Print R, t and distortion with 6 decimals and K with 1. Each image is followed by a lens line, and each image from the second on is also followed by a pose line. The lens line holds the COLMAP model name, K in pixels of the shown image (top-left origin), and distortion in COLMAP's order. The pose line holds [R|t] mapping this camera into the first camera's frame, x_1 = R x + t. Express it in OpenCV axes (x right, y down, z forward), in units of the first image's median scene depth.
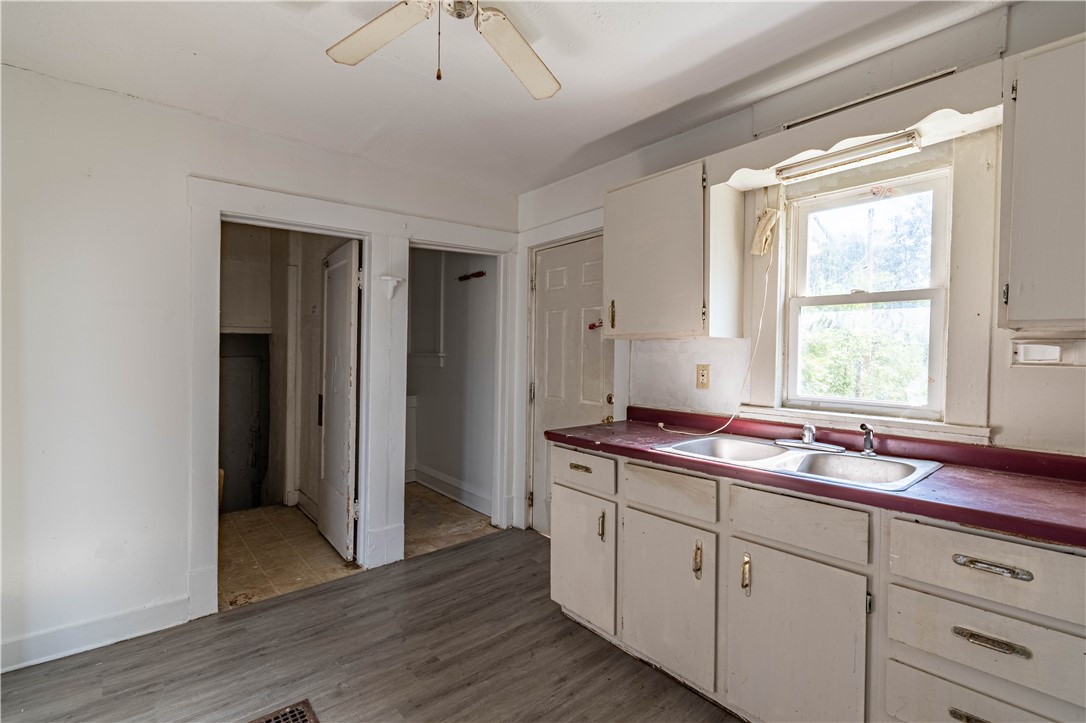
lens RADIAL K [[491.2, 0, 549.2], [0, 491.2, 360.2], [0, 0, 1]] dist [0.004601, 0.000570]
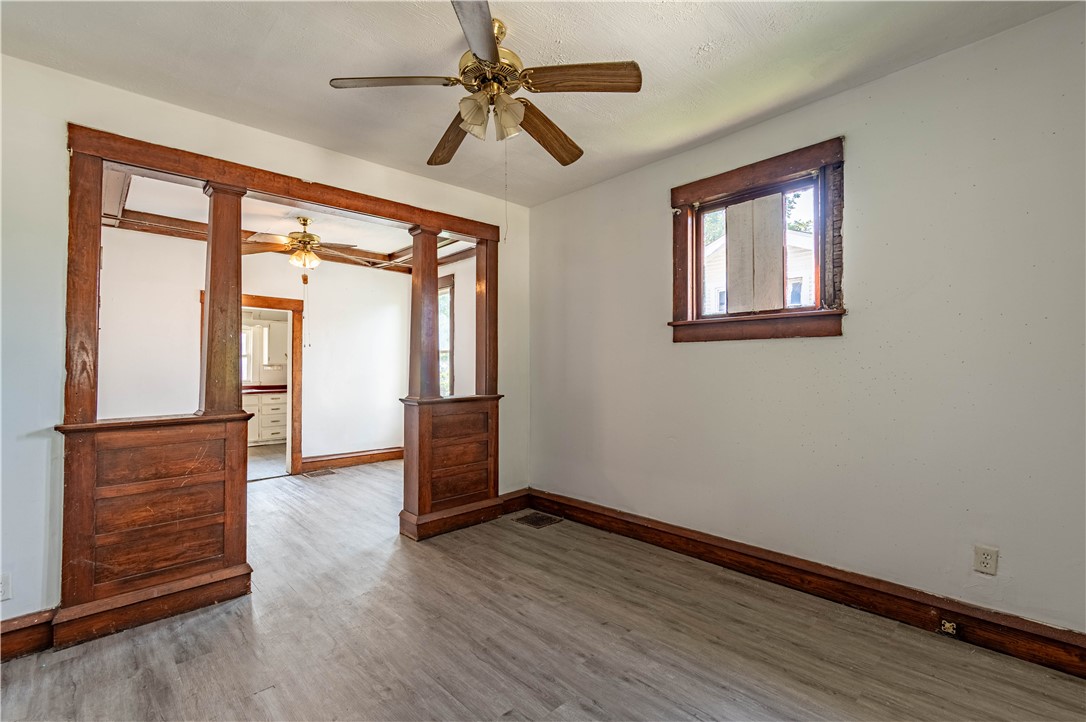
lens RADIAL K [[491.2, 0, 549.2], [0, 491.2, 359.7], [0, 0, 1]] dist [0.004601, 0.000570]
pose [[-0.056020, 0.004729, 0.998418, -3.097645], [0.016425, 0.999858, -0.003815, -0.022841], [-0.998295, 0.016185, -0.056090, -1.247258]]
